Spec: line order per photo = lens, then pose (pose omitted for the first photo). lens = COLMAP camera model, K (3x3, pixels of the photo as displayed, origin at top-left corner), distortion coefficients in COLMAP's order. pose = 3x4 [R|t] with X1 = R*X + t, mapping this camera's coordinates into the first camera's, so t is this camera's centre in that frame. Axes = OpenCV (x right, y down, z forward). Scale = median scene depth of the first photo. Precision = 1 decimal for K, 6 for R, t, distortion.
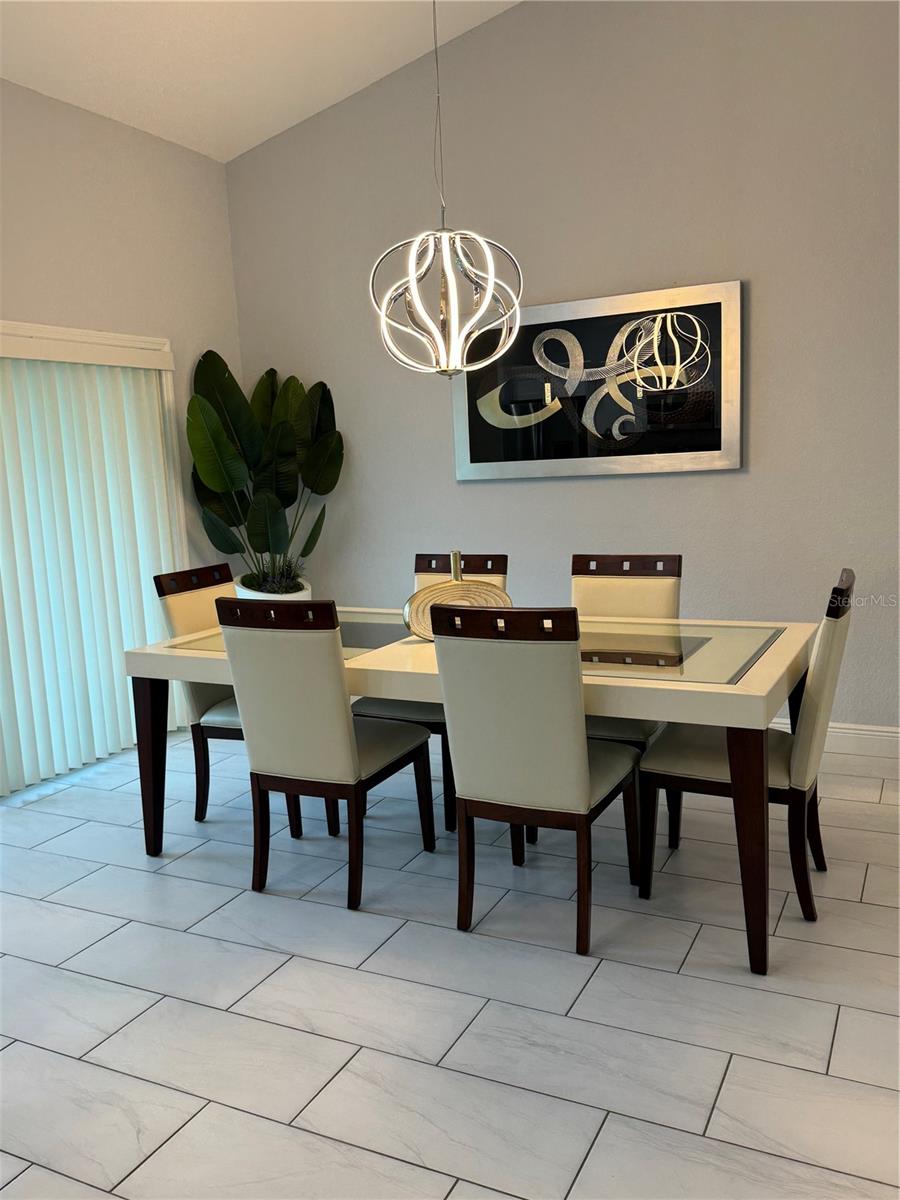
lens RADIAL K [[977.8, 0, 453.9], [0, 977.8, 607.2], [0, 0, 1]] dist [0.149081, -0.219302]
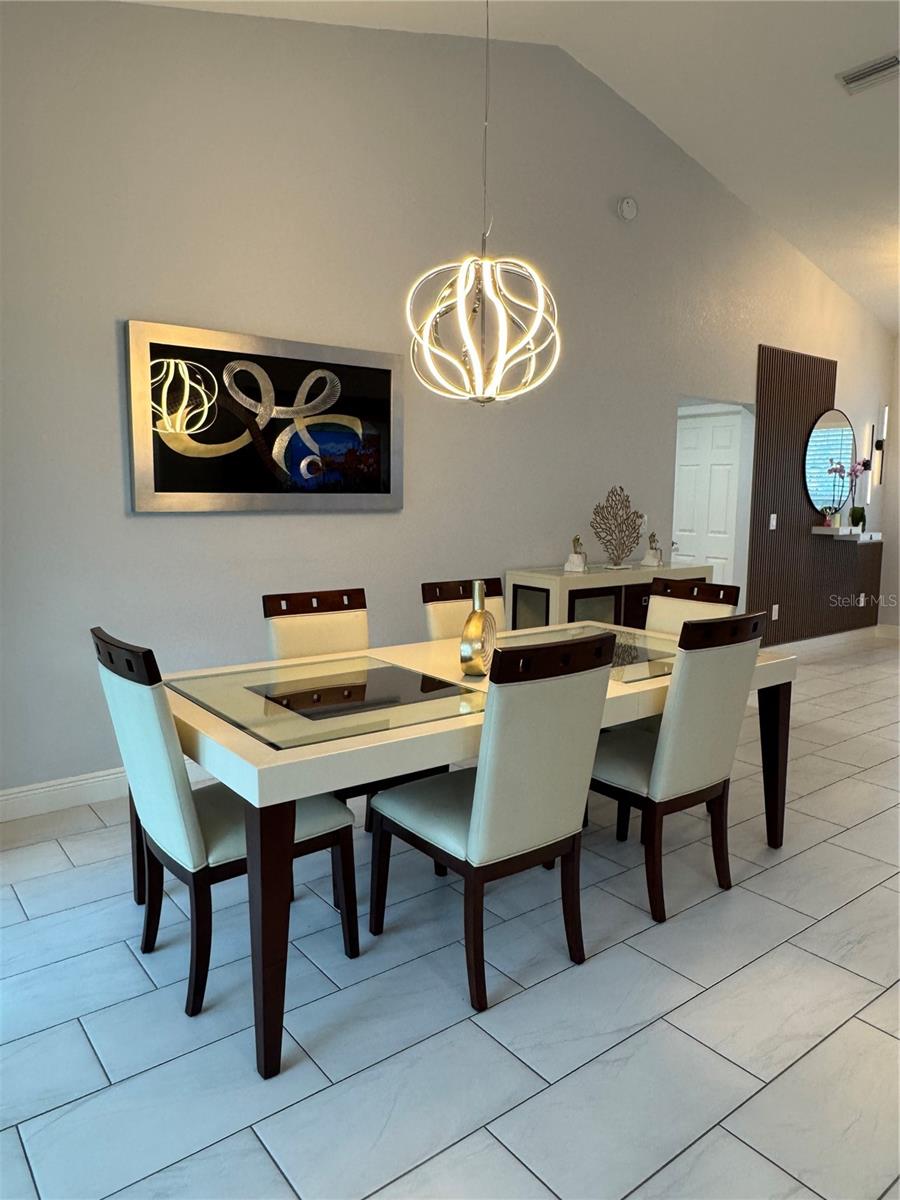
lens RADIAL K [[816.8, 0, 450.0], [0, 816.8, 600.0], [0, 0, 1]] dist [-0.015502, 0.000817]
pose [[0.433906, -0.067391, 0.898434, -0.566966], [0.109436, 0.993757, 0.021688, -0.045436], [-0.894287, 0.088911, 0.438572, 0.513306]]
